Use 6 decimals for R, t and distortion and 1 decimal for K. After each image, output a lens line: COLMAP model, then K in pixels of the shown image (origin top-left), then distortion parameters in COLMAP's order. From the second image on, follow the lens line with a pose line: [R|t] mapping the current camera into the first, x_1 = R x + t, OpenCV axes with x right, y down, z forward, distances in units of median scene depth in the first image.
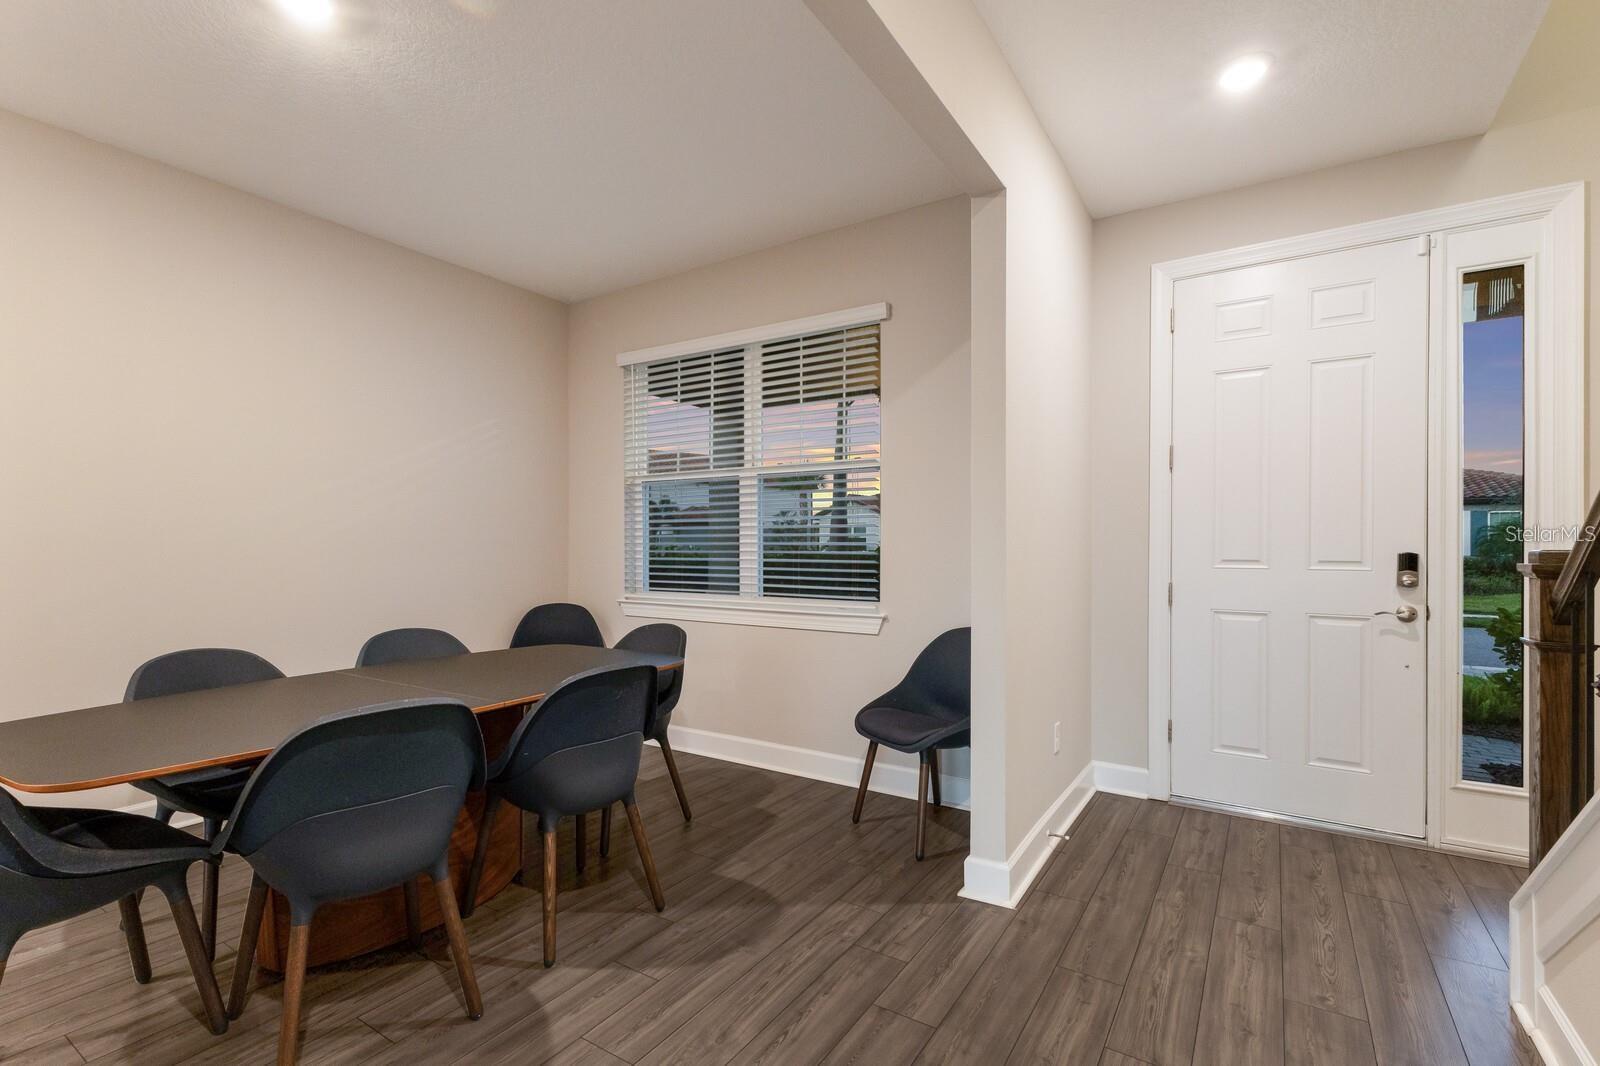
lens RADIAL K [[725.3, 0, 800.0], [0, 725.3, 533.0], [0, 0, 1]] dist [0.002224, 0.000225]
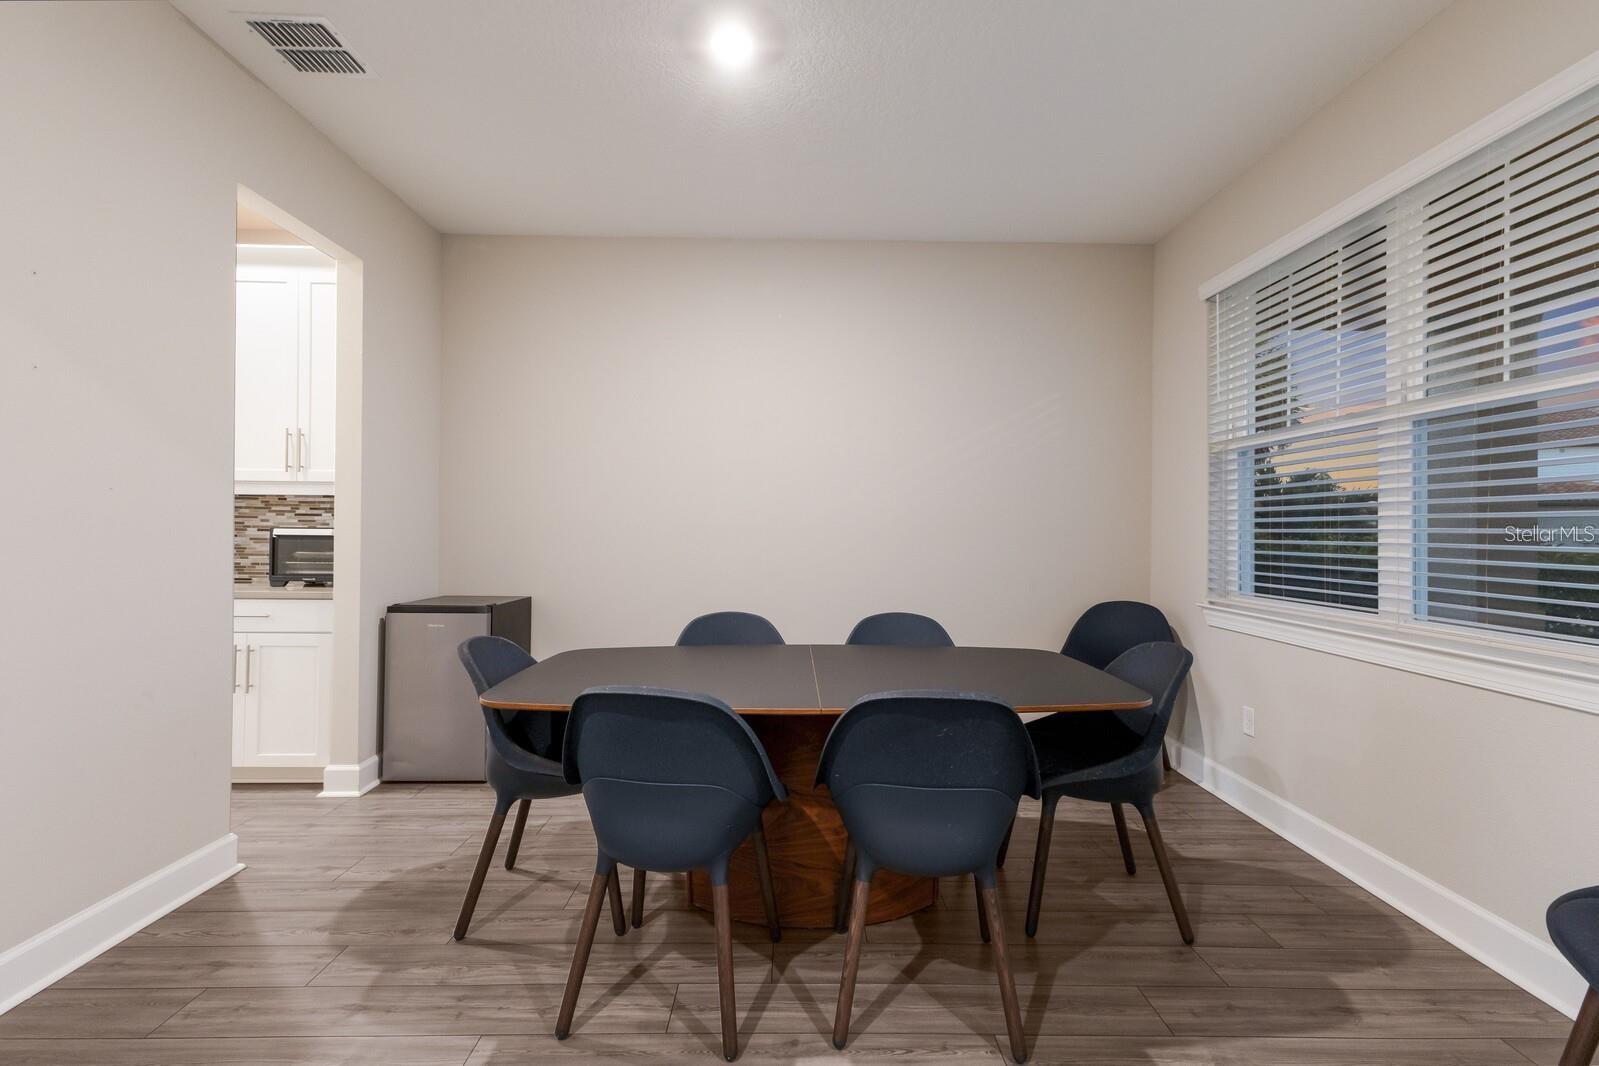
lens RADIAL K [[687.6, 0, 803.3], [0, 687.6, 526.6], [0, 0, 1]] dist [0.007134, 0.000296]
pose [[0.558480, -0.003640, -0.829510, 0.175480], [0.002303, 0.999993, -0.002837, 0.014125], [0.829515, -0.000326, 0.558484, 0.351512]]
